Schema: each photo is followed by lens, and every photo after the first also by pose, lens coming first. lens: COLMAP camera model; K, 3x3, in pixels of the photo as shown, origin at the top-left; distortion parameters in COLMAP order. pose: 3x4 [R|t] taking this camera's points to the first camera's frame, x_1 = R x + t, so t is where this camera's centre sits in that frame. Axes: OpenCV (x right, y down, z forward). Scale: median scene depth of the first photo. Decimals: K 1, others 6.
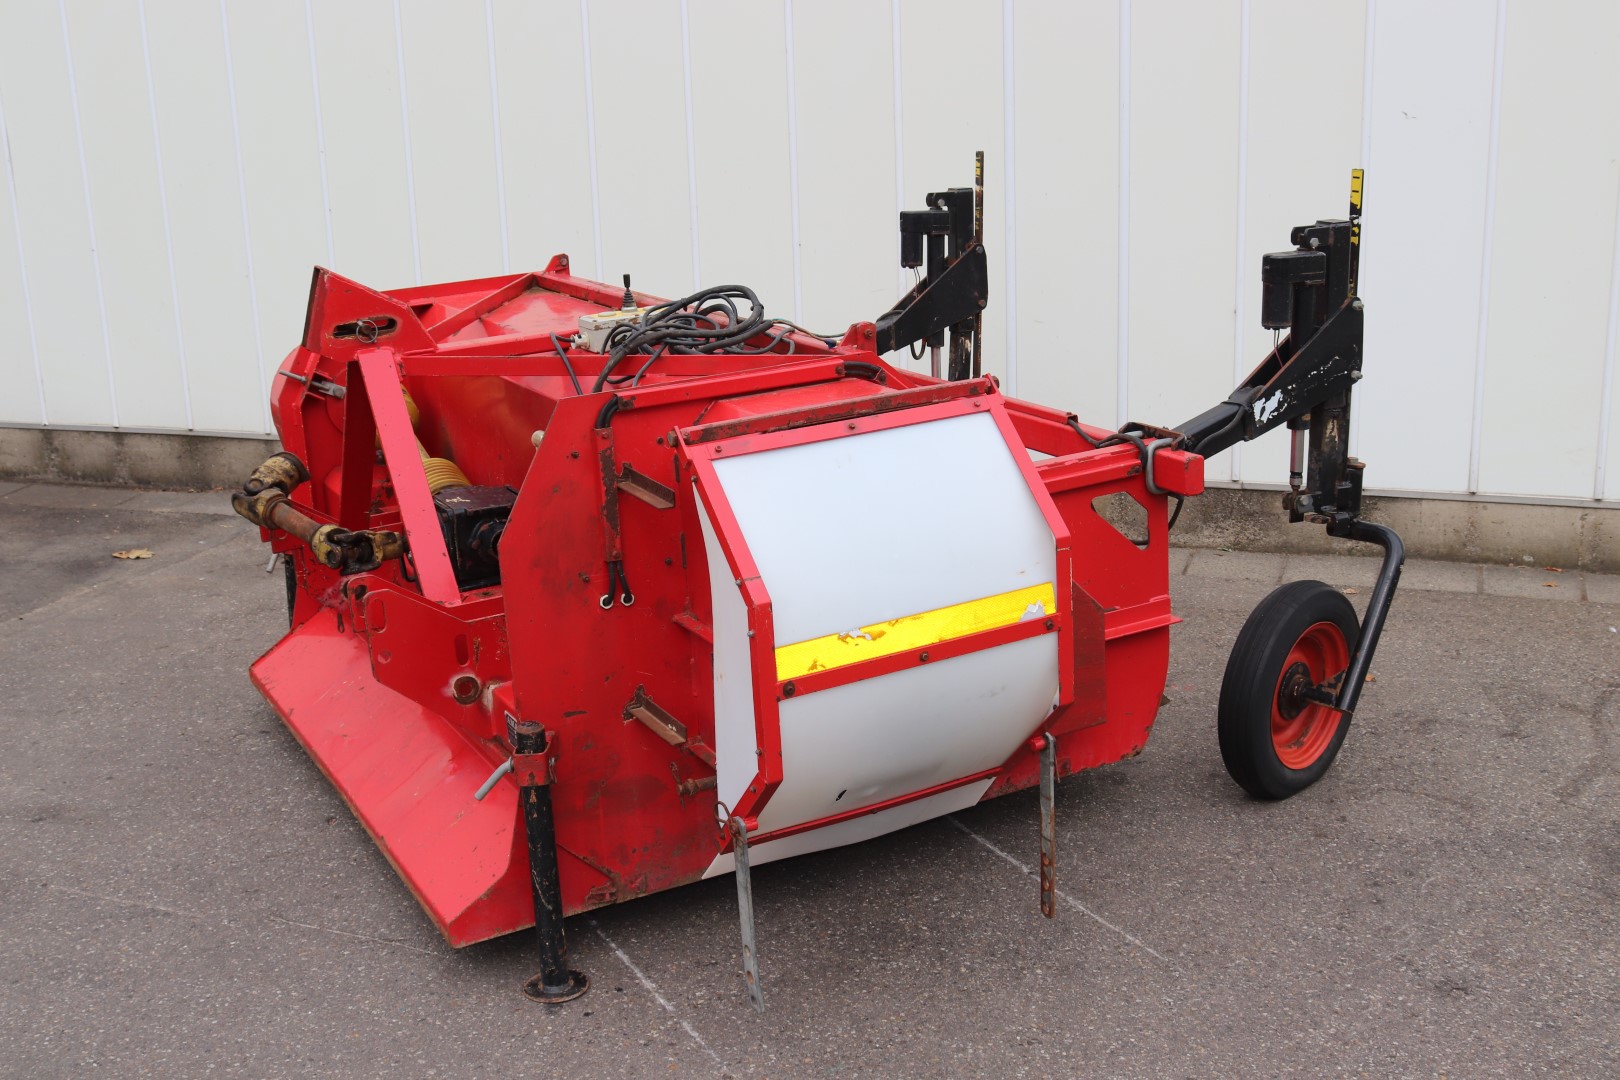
lens RADIAL K [[1869.9, 0, 808.3], [0, 1869.9, 582.6], [0, 0, 1]] dist [-0.108189, 0.078860]
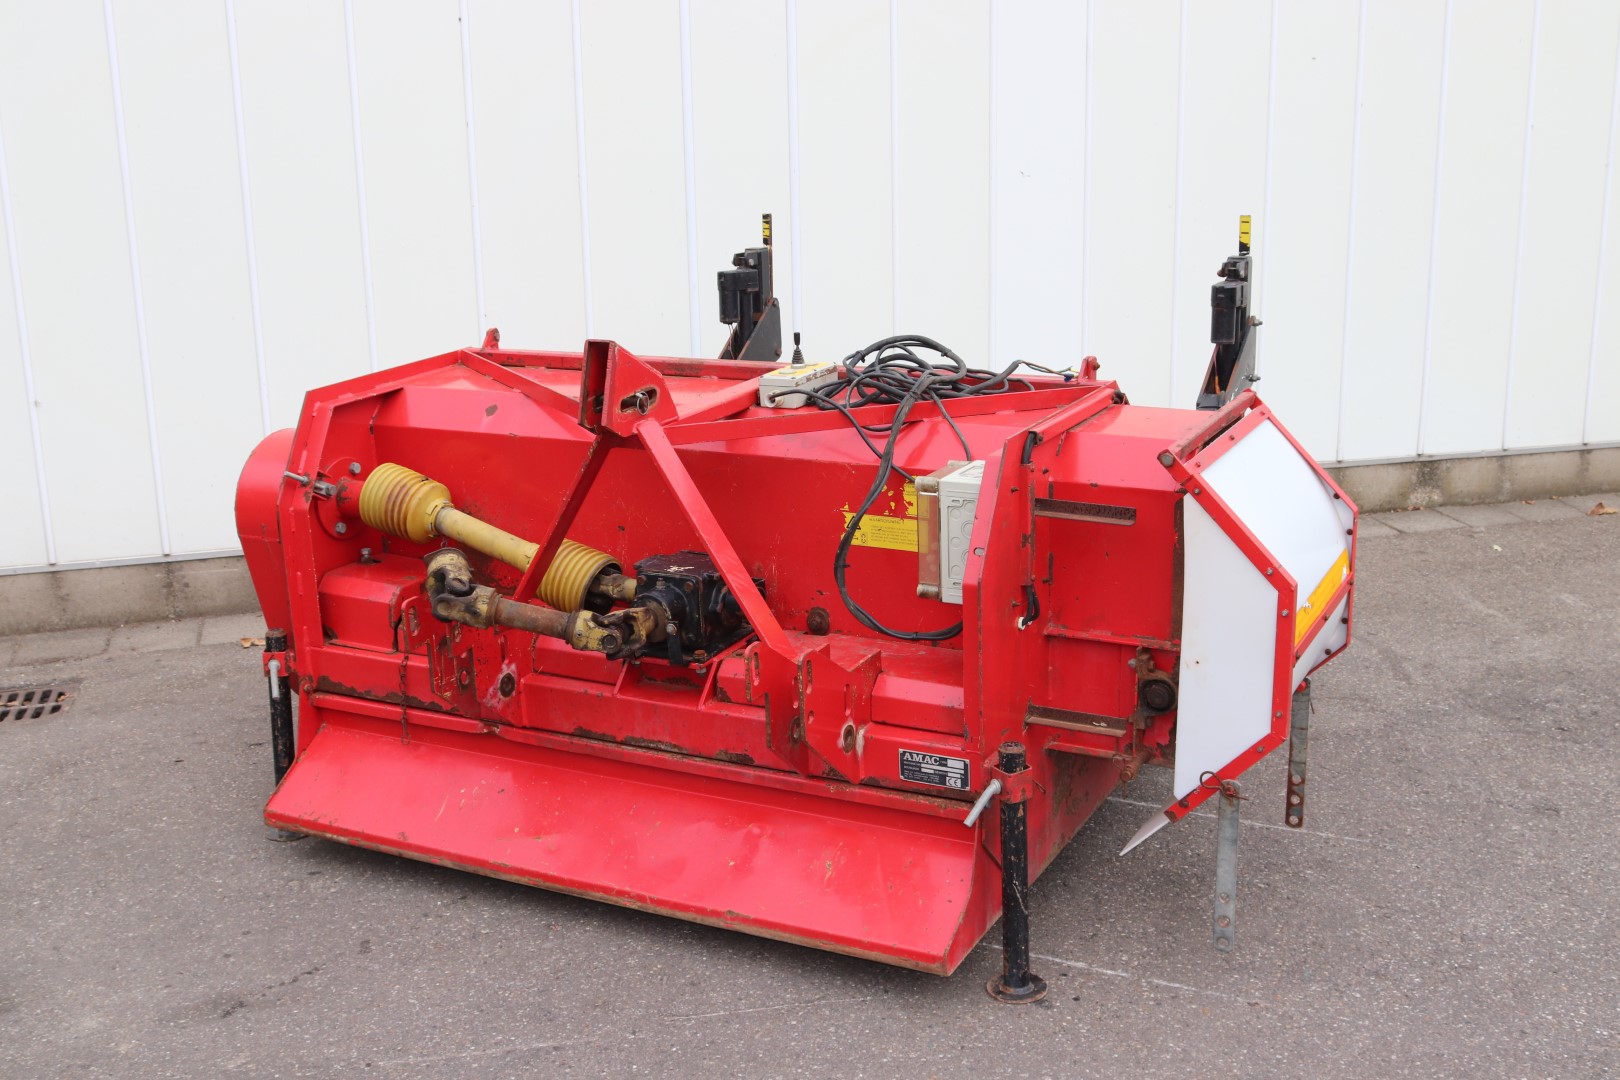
lens RADIAL K [[1771.6, 0, 811.4], [0, 1771.6, 675.0], [0, 0, 1]] dist [-0.096870, -0.011886]
pose [[0.821514, -0.165814, 0.545546, -0.667936], [0.154767, 0.985708, 0.066542, -0.041545], [-0.548782, 0.029767, 0.835435, 0.181359]]
